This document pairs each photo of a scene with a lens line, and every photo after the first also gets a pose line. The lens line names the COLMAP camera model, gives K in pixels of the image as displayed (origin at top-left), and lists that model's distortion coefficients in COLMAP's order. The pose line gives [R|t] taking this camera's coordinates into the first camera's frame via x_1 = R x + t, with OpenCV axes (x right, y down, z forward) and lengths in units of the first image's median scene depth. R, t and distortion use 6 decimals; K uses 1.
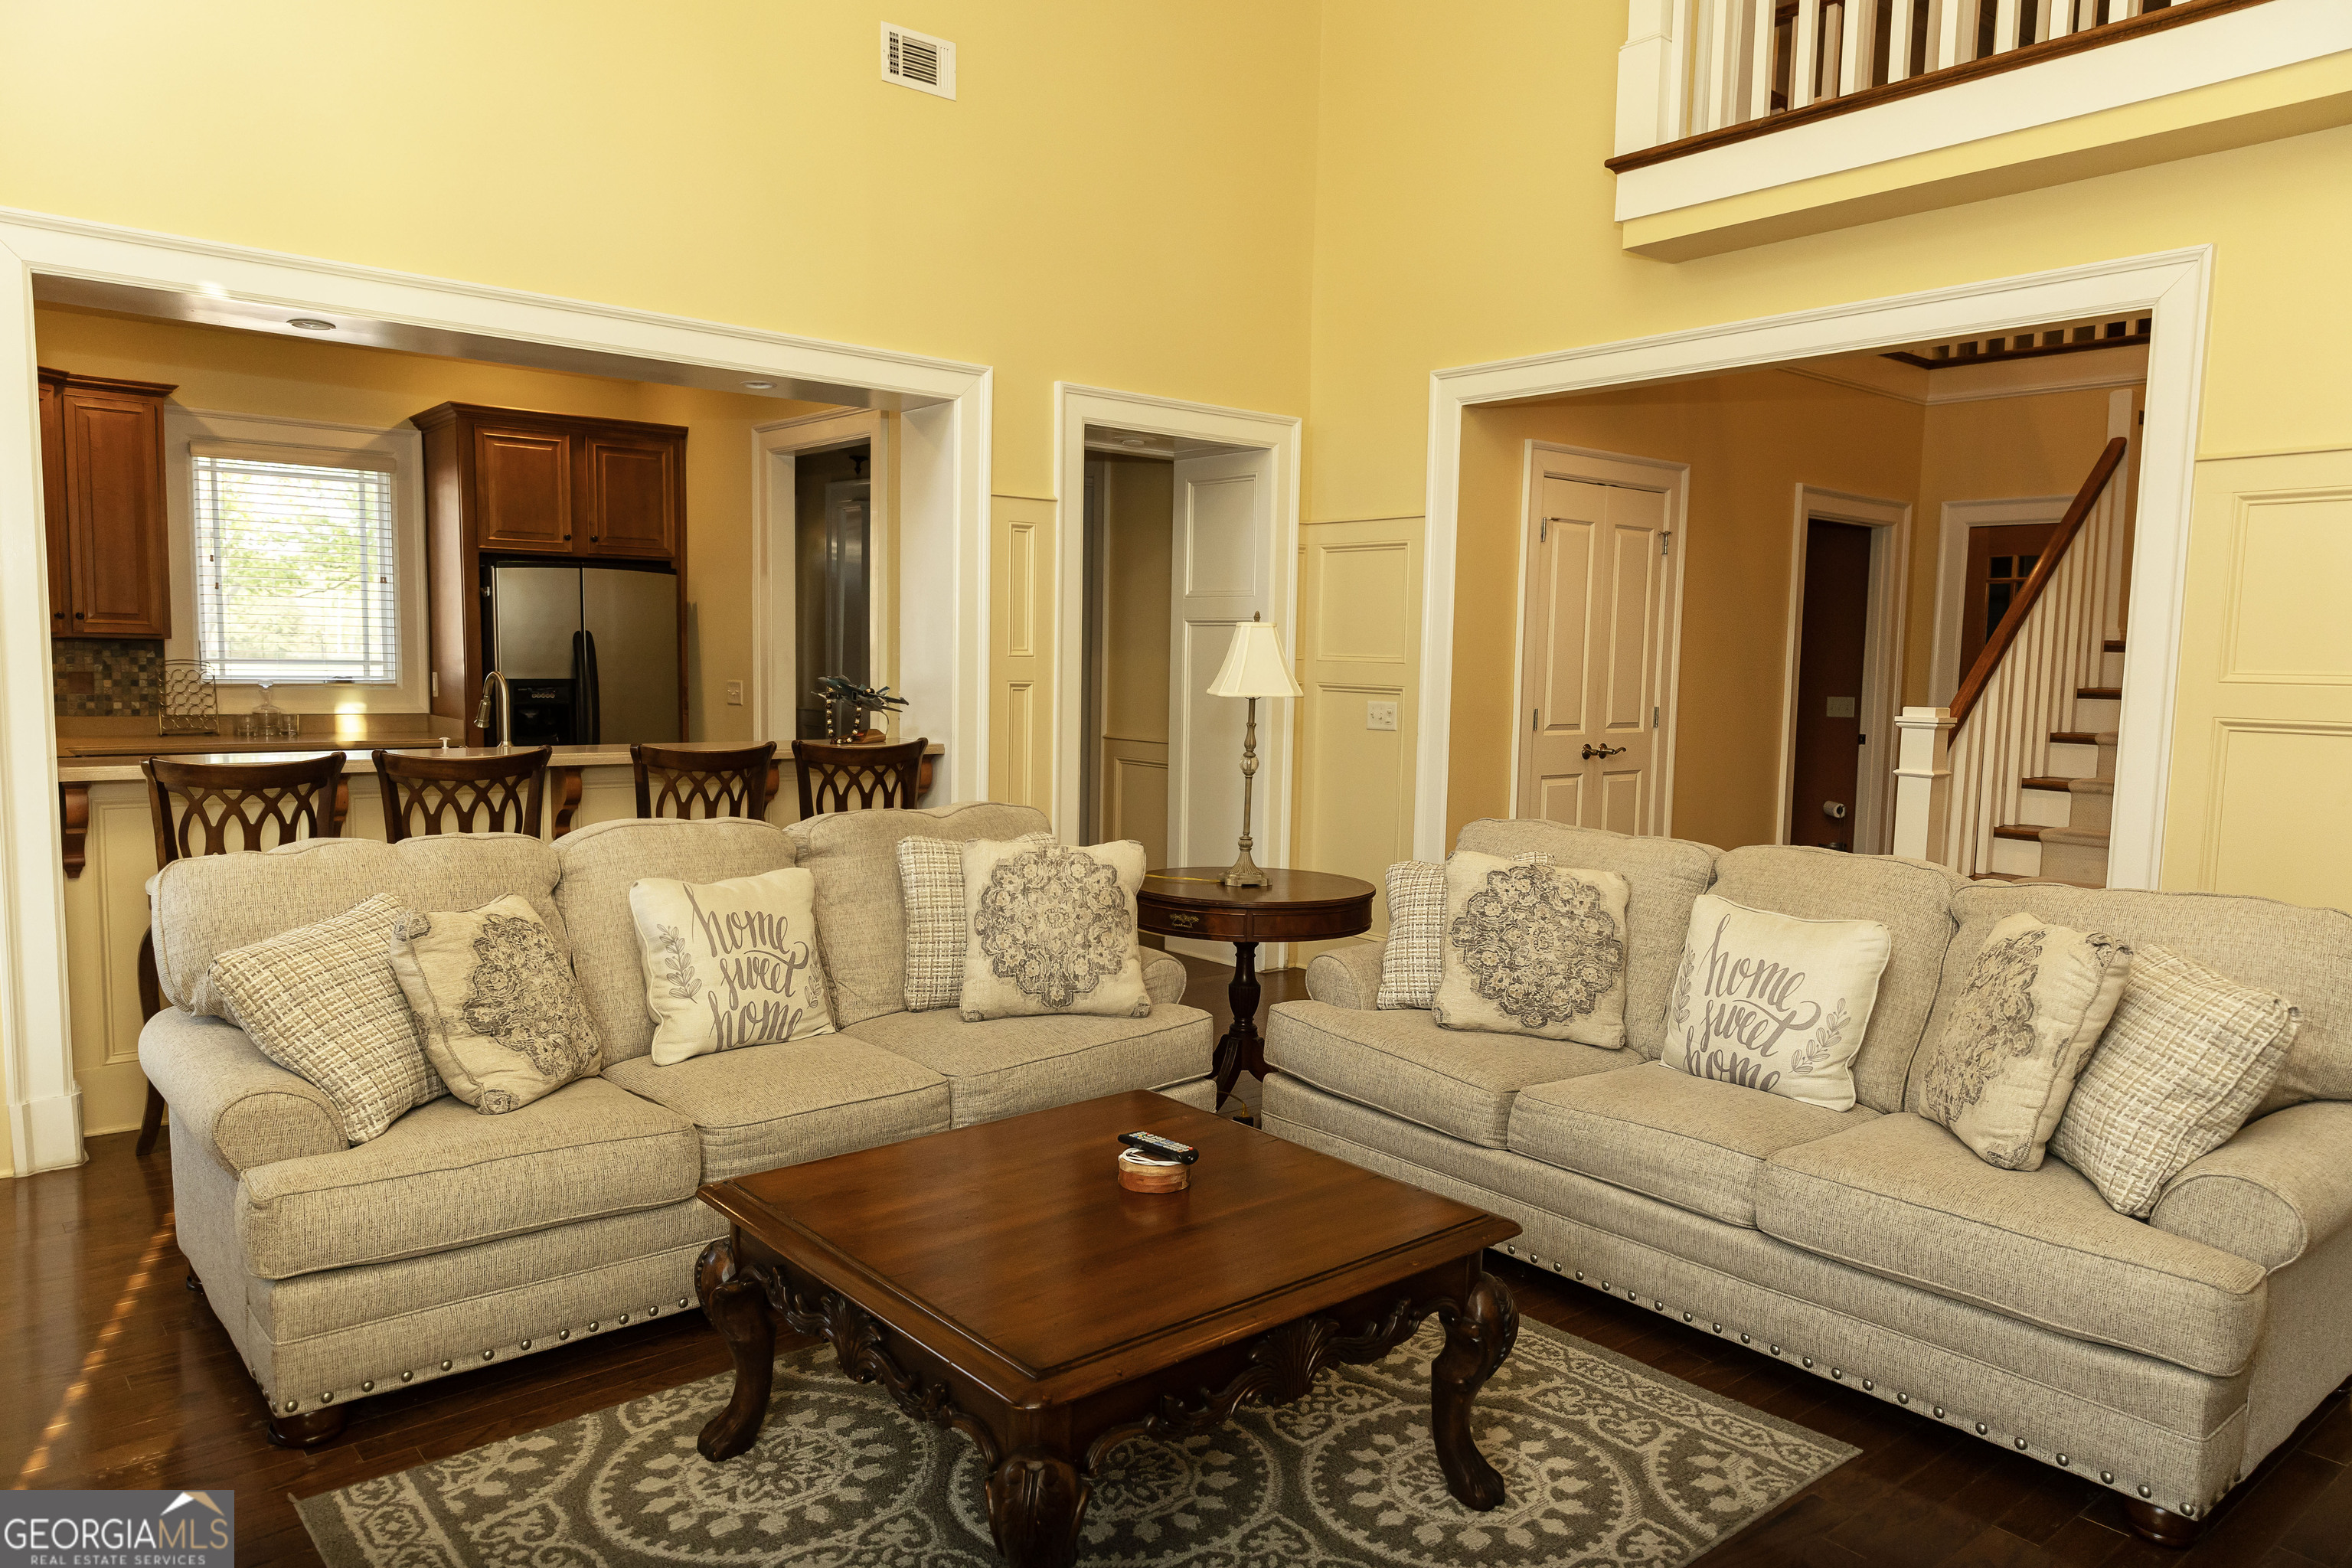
lens RADIAL K [[1636.9, 0, 1254.8], [0, 1636.9, 803.8], [0, 0, 1]] dist [0.017646, -0.014767]
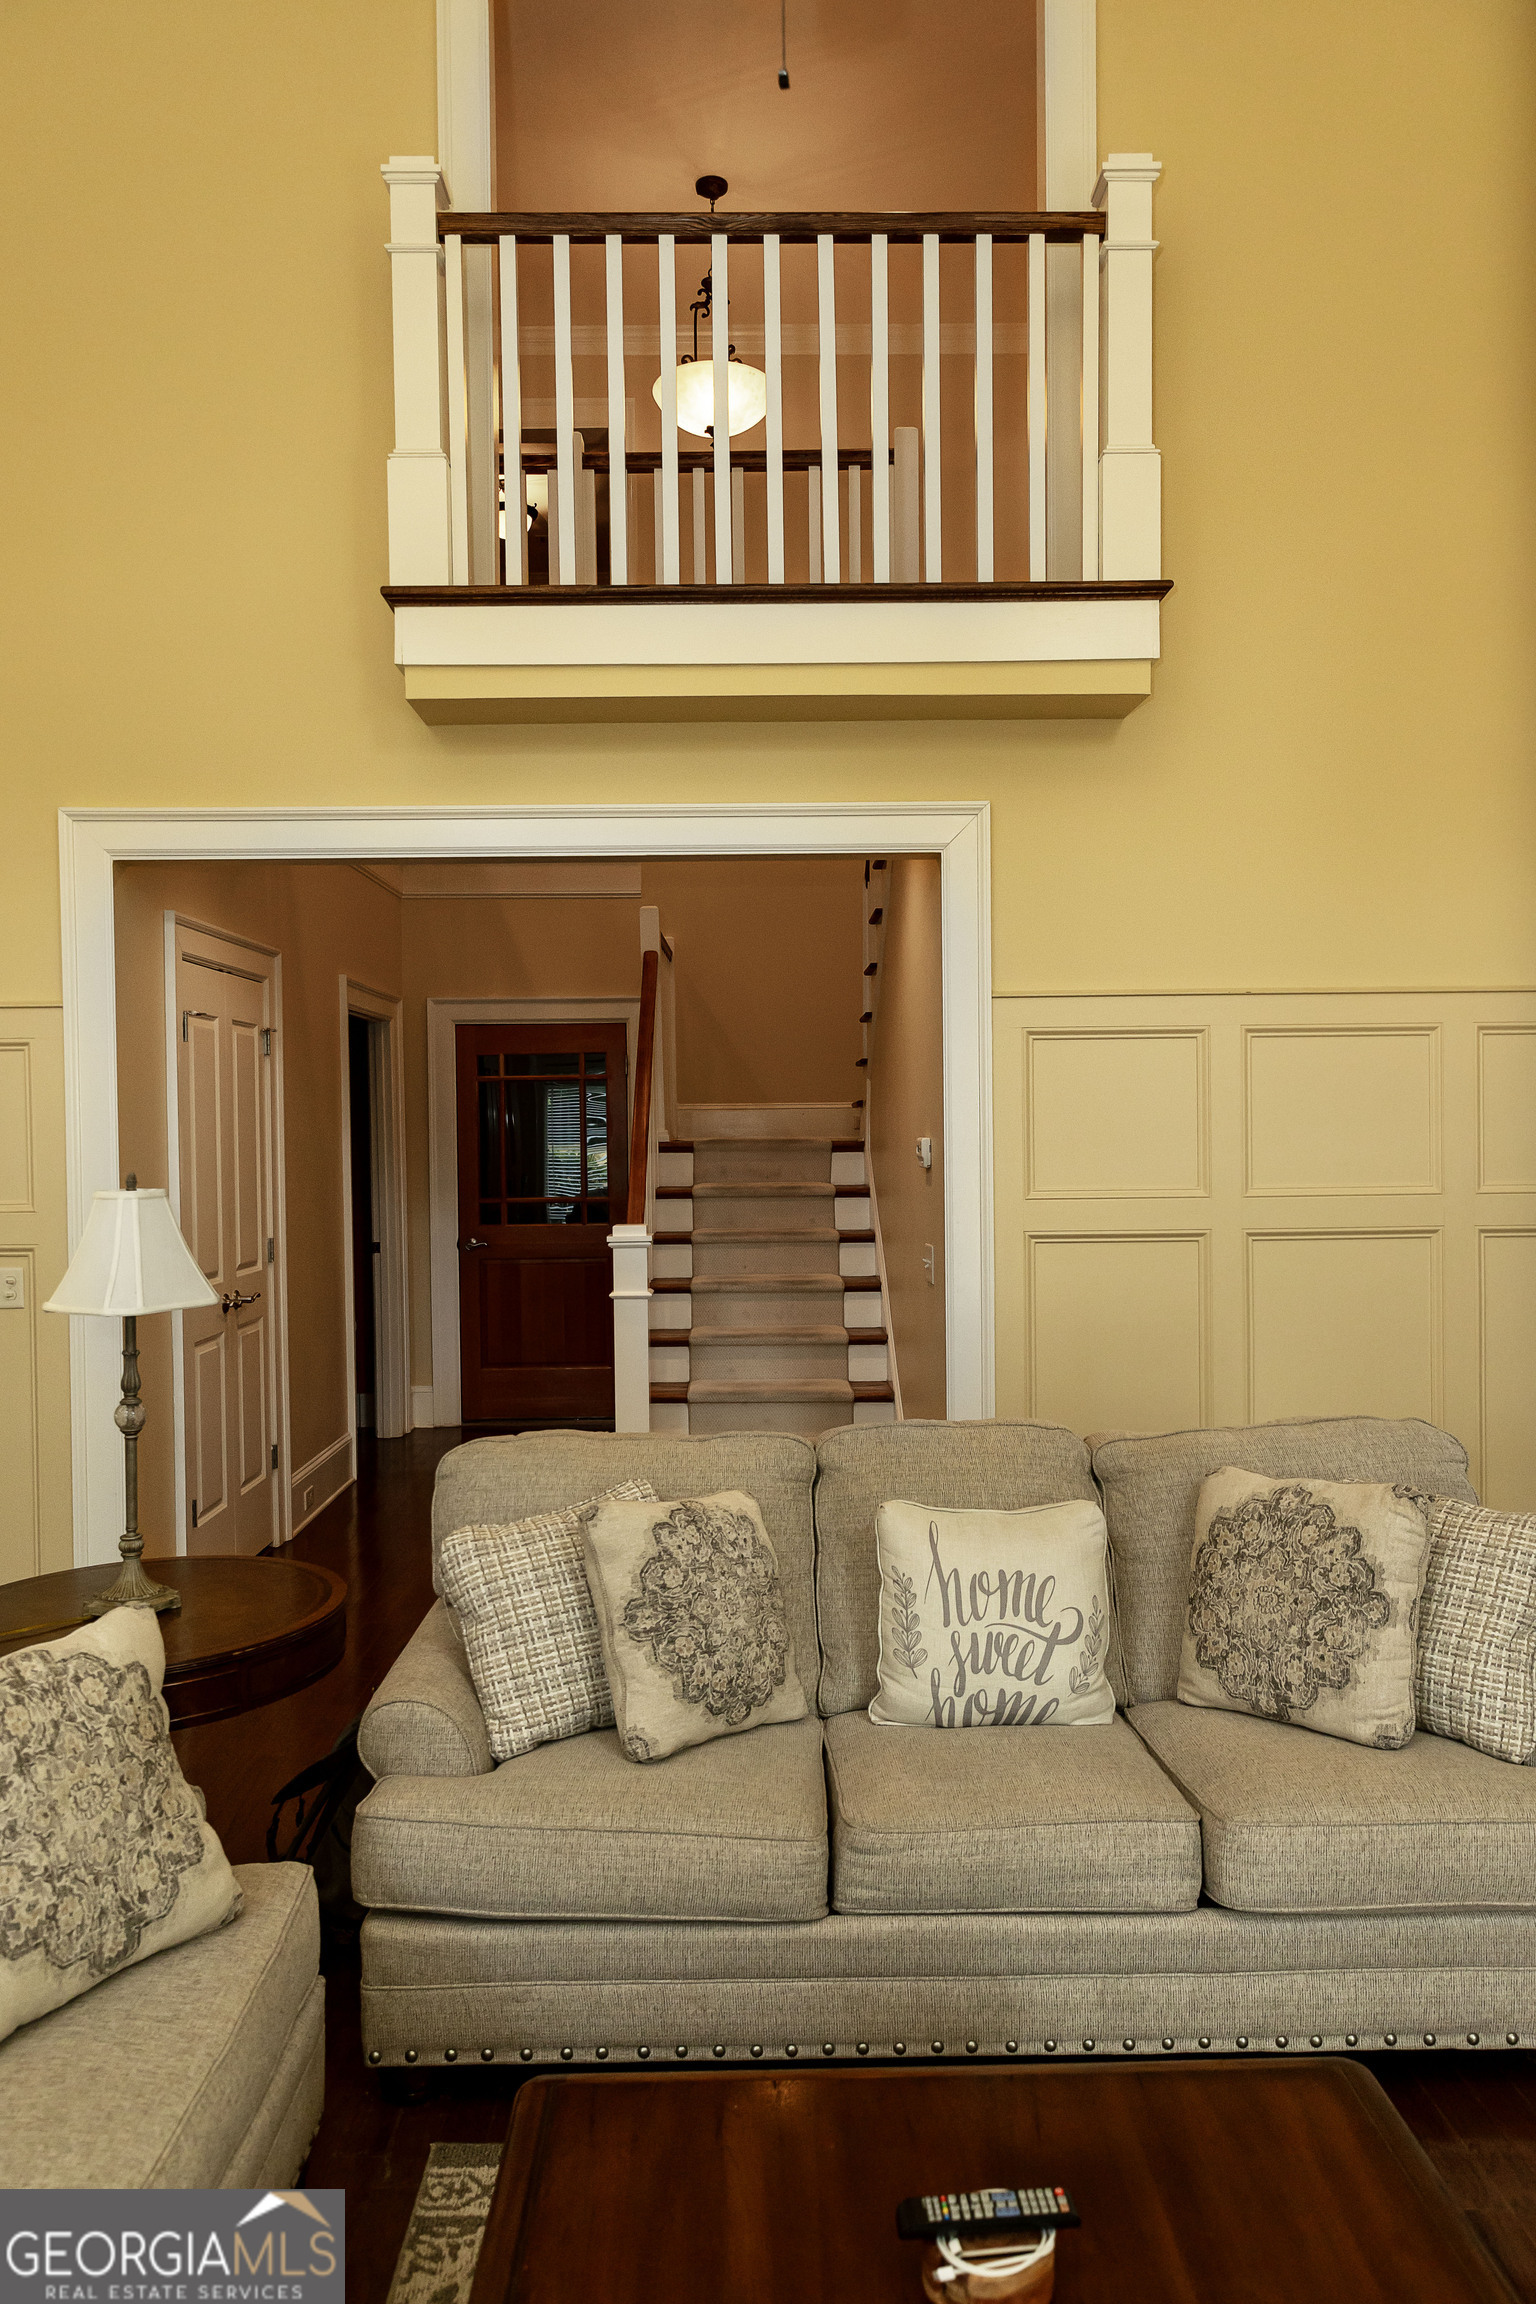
lens RADIAL K [[1603.5, 0, 867.1], [0, 1603.5, 1159.9], [0, 0, 1]] dist [0.017646, -0.014767]
pose [[0.638950, -0.039075, 0.768255, -0.355338], [0.089231, 0.995732, -0.023568, -0.100270], [-0.764055, 0.083611, 0.639710, 0.470132]]
